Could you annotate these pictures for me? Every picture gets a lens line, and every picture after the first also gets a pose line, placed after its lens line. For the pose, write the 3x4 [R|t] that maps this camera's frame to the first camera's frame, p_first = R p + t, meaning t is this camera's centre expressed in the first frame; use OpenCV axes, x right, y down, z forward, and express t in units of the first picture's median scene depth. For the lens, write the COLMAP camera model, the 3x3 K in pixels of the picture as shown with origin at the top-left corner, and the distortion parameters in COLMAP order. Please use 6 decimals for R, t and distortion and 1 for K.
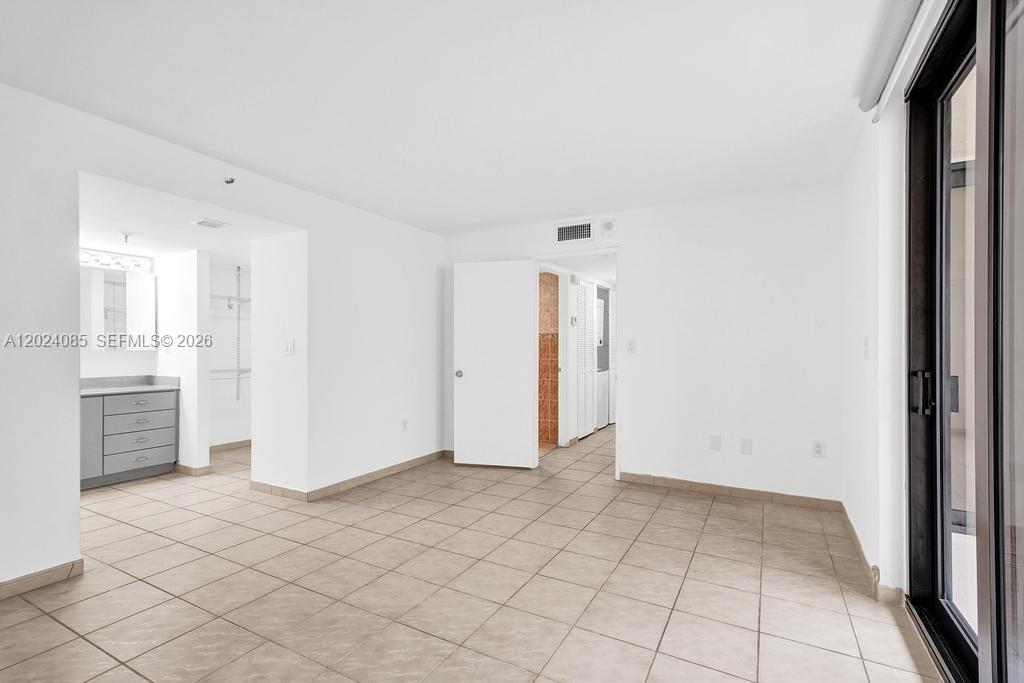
lens RADIAL K [[464.8, 0, 513.9], [0, 464.8, 347.6], [0, 0, 1]] dist [-0.000716, 0.006893]
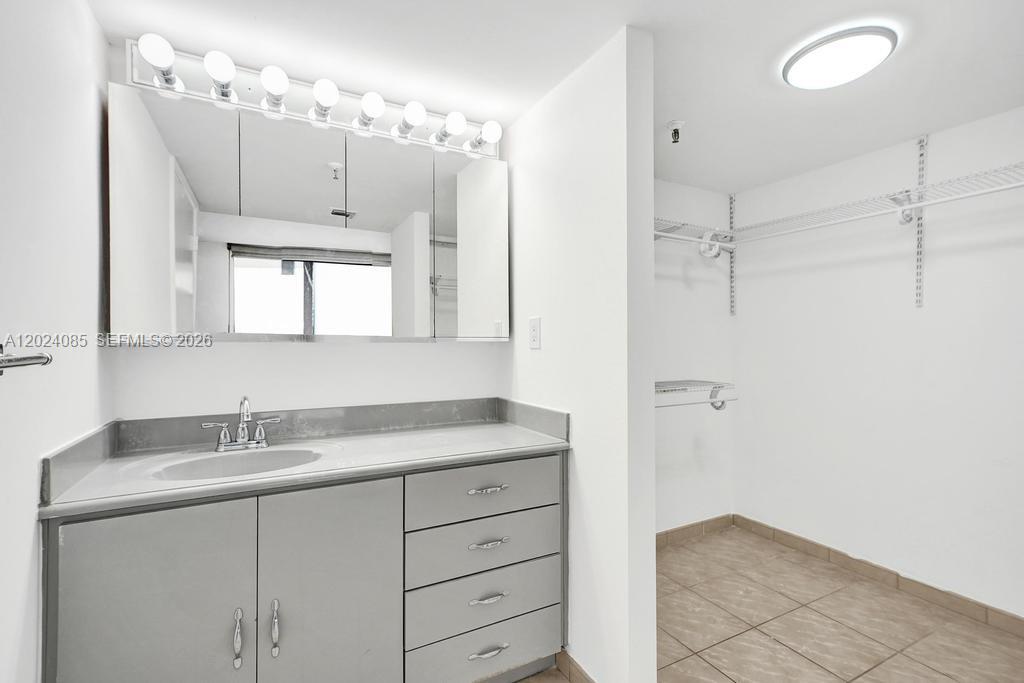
lens RADIAL K [[472.8, 0, 511.0], [0, 472.8, 340.1], [0, 0, 1]] dist [0.002455, 0.000941]
pose [[0.837526, 0.001756, -0.546395, -0.559870], [-0.002949, 0.999995, -0.001307, 0.006043], [0.546389, 0.002706, 0.837527, 0.673244]]
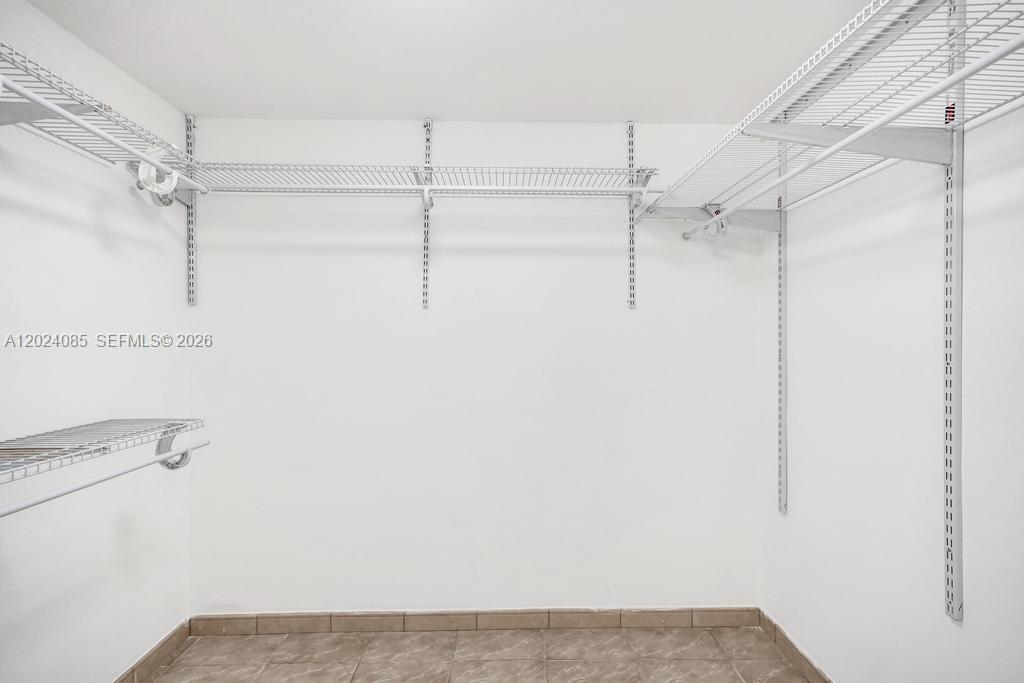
lens RADIAL K [[472.8, 0, 511.0], [0, 472.8, 340.1], [0, 0, 1]] dist [0.002455, 0.000941]
pose [[0.872515, 0.003010, 0.488578, -0.600074], [0.000479, 0.999975, -0.007017, 0.003929], [-0.488587, 0.006356, 0.872492, 0.820611]]
